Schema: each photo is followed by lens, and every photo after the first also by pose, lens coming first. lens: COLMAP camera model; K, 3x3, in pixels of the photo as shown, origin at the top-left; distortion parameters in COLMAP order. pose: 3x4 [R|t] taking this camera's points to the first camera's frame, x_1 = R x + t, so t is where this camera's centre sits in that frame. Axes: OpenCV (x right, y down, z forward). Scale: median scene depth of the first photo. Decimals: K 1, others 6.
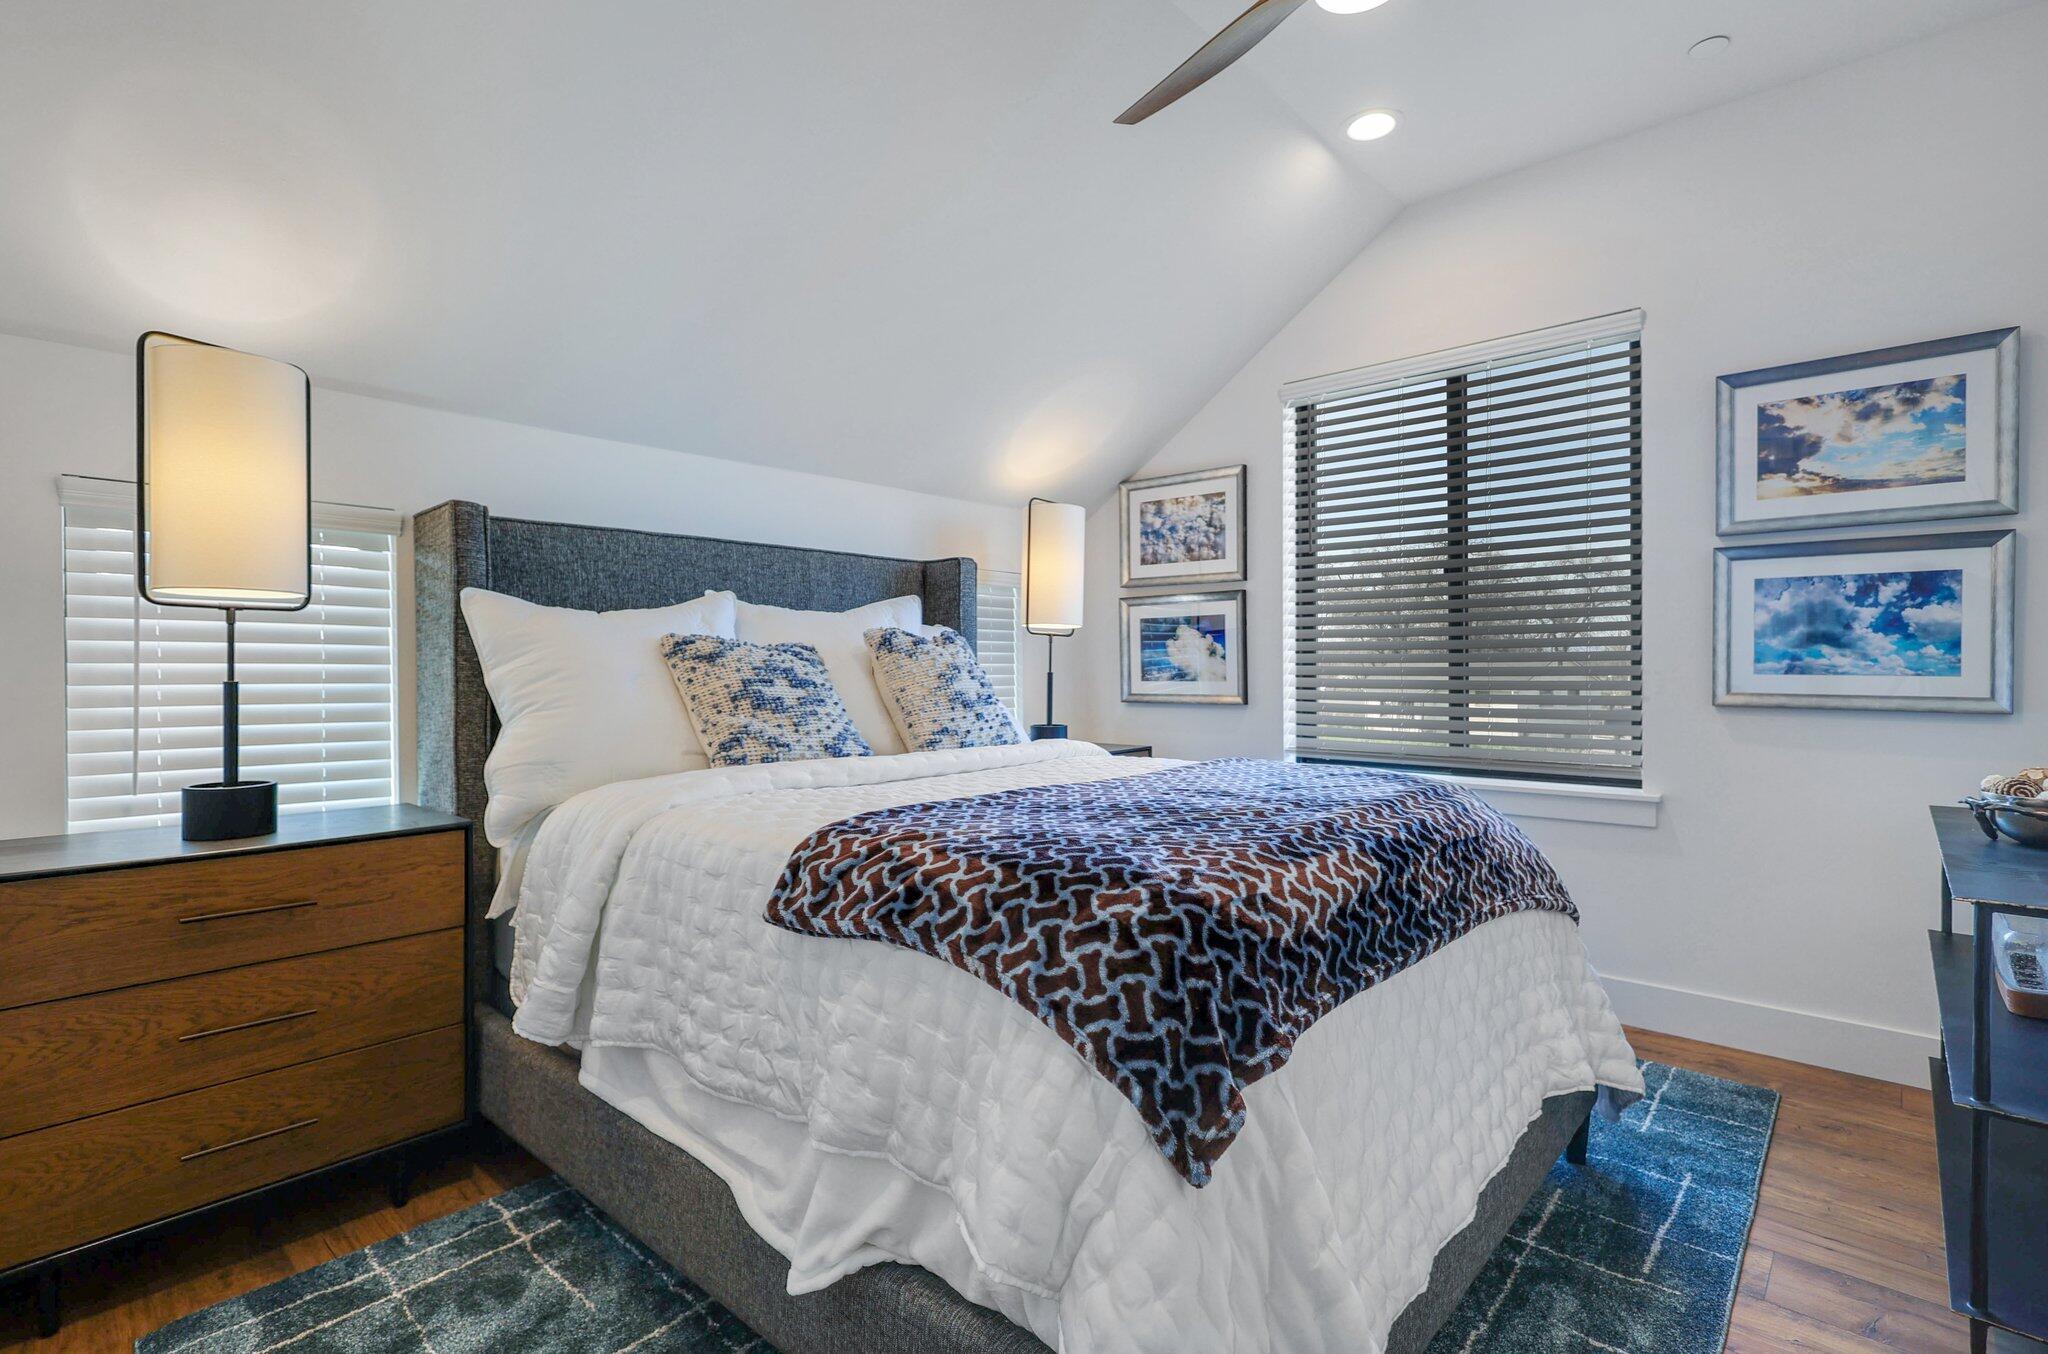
lens RADIAL K [[962.7, 0, 1024.1], [0, 962.7, 672.0], [0, 0, 1]] dist [-0.002872, -0.000028]
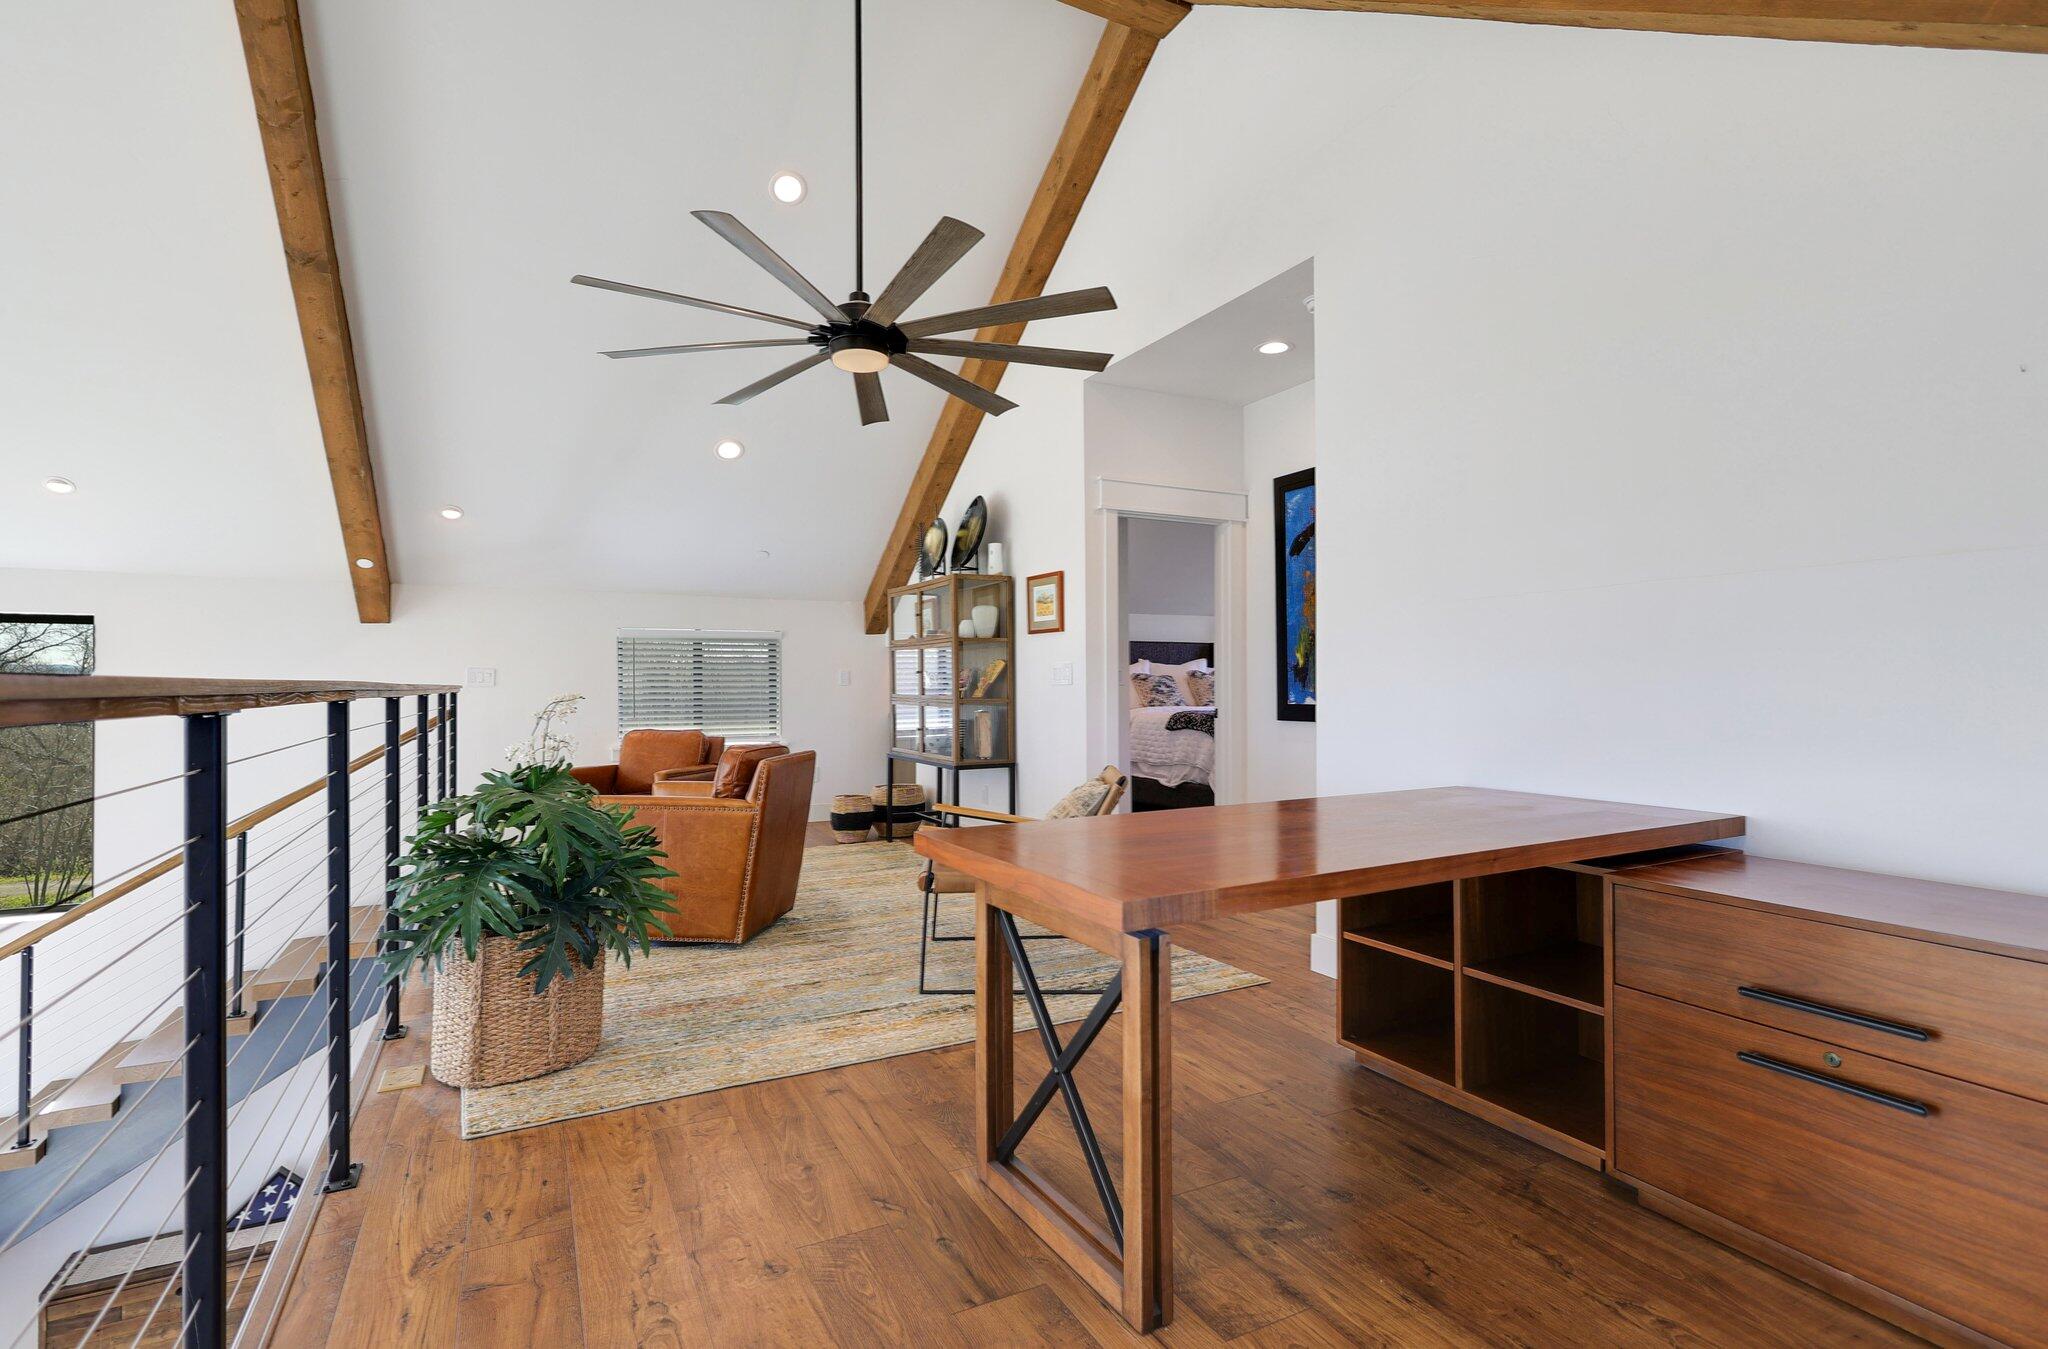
lens RADIAL K [[962.7, 0, 1025.0], [0, 962.7, 677.6], [0, 0, 1]] dist [-0.002872, -0.000028]
pose [[0.937974, -0.005469, -0.346662, 0.533849], [0.000937, 0.999912, -0.013240, 0.026054], [0.346704, 0.012094, 0.937897, -2.660229]]
